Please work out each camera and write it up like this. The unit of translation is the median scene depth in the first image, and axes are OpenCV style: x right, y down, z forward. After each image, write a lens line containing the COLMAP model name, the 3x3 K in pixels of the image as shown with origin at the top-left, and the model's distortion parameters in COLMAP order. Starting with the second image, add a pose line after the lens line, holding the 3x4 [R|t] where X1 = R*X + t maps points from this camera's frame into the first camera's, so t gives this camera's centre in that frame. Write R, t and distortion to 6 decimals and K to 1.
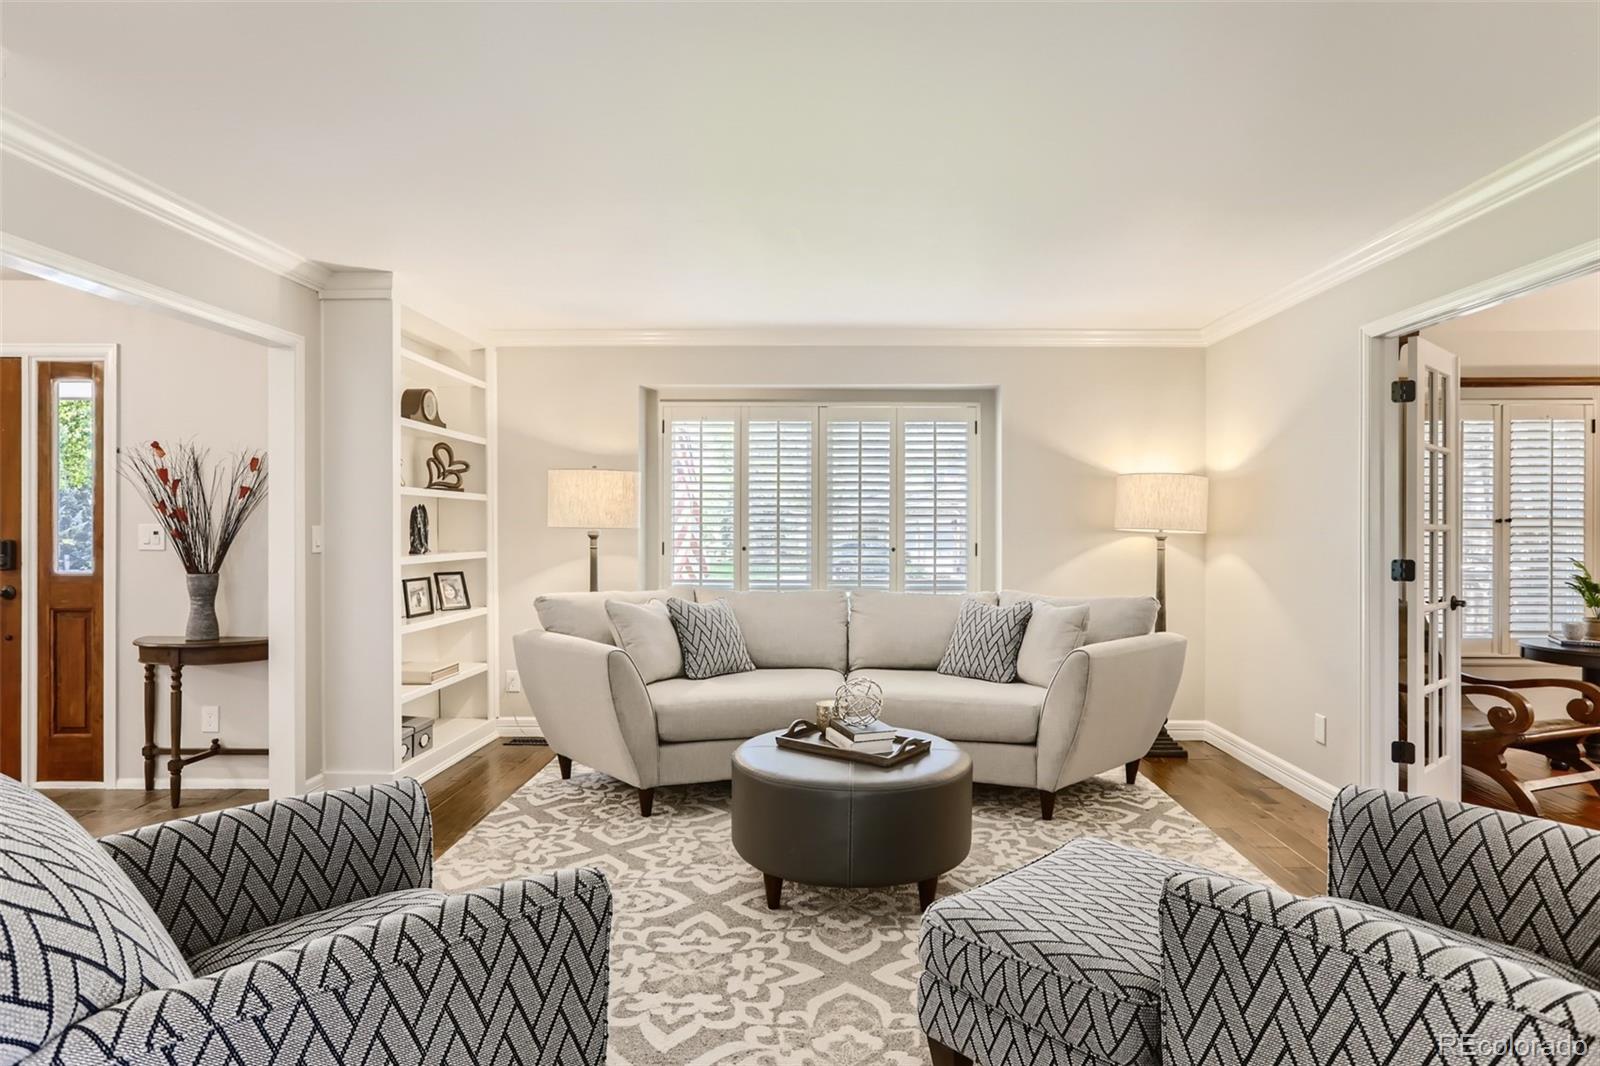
lens RADIAL K [[797.6, 0, 795.0], [0, 797.6, 525.4], [0, 0, 1]] dist [-0.014530, 0.002535]
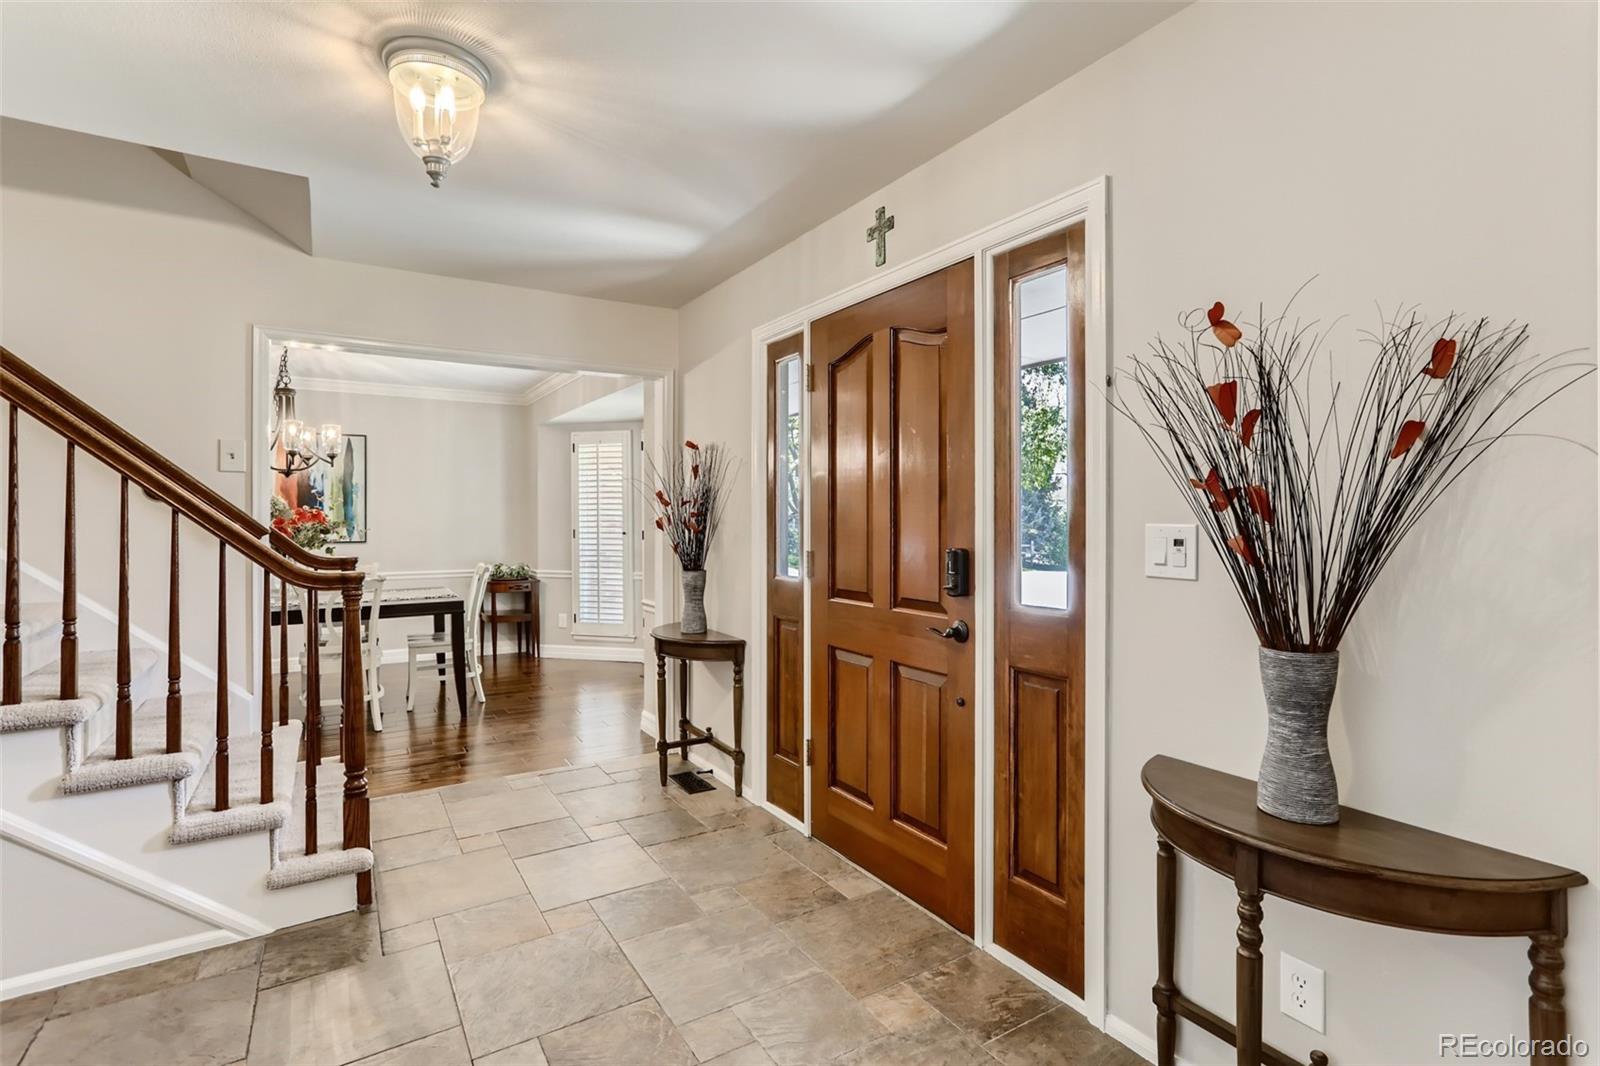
lens RADIAL K [[797.6, 0, 796.9], [0, 797.6, 521.1], [0, 0, 1]] dist [-0.014530, 0.002535]
pose [[0.516944, -0.000766, -0.856019, -0.518145], [0.002273, 0.999997, 0.000477, -0.004199], [0.856016, -0.002192, 0.516945, 0.557369]]
